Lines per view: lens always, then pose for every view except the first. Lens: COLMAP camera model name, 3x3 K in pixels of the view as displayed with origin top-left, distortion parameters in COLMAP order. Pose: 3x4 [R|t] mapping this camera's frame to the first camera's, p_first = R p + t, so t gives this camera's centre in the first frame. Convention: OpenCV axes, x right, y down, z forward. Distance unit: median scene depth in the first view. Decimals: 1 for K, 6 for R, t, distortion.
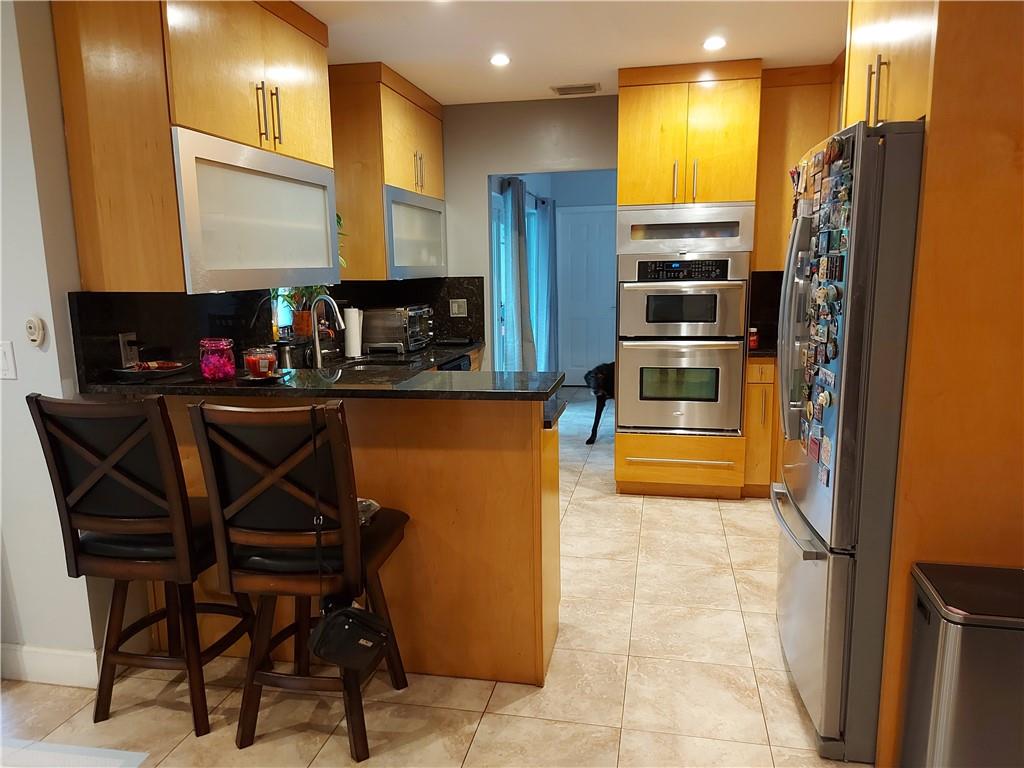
lens RADIAL K [[738.7, 0, 514.3], [0, 738.7, 390.7], [0, 0, 1]] dist [0.105672, -0.134029]
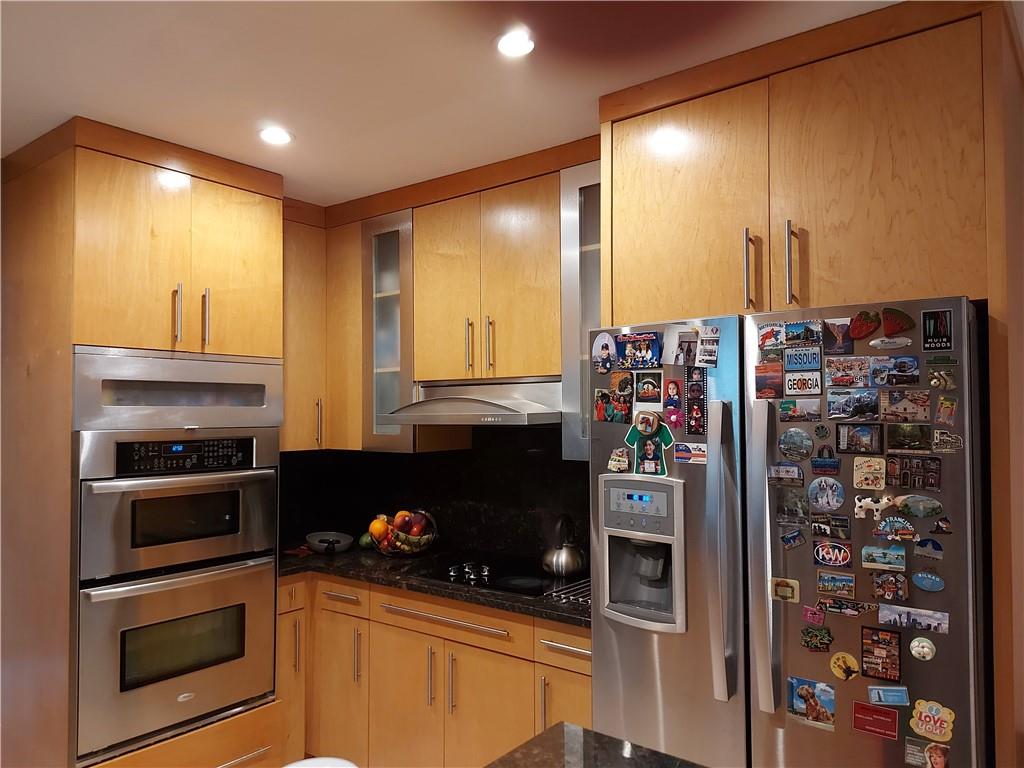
lens RADIAL K [[738.7, 0, 514.3], [0, 738.7, 390.7], [0, 0, 1]] dist [0.105672, -0.134029]
pose [[0.451603, 0.039315, 0.891353, -0.292461], [0.144320, 0.982654, -0.116461, -0.141907], [-0.880470, 0.181234, 0.438095, 0.655673]]
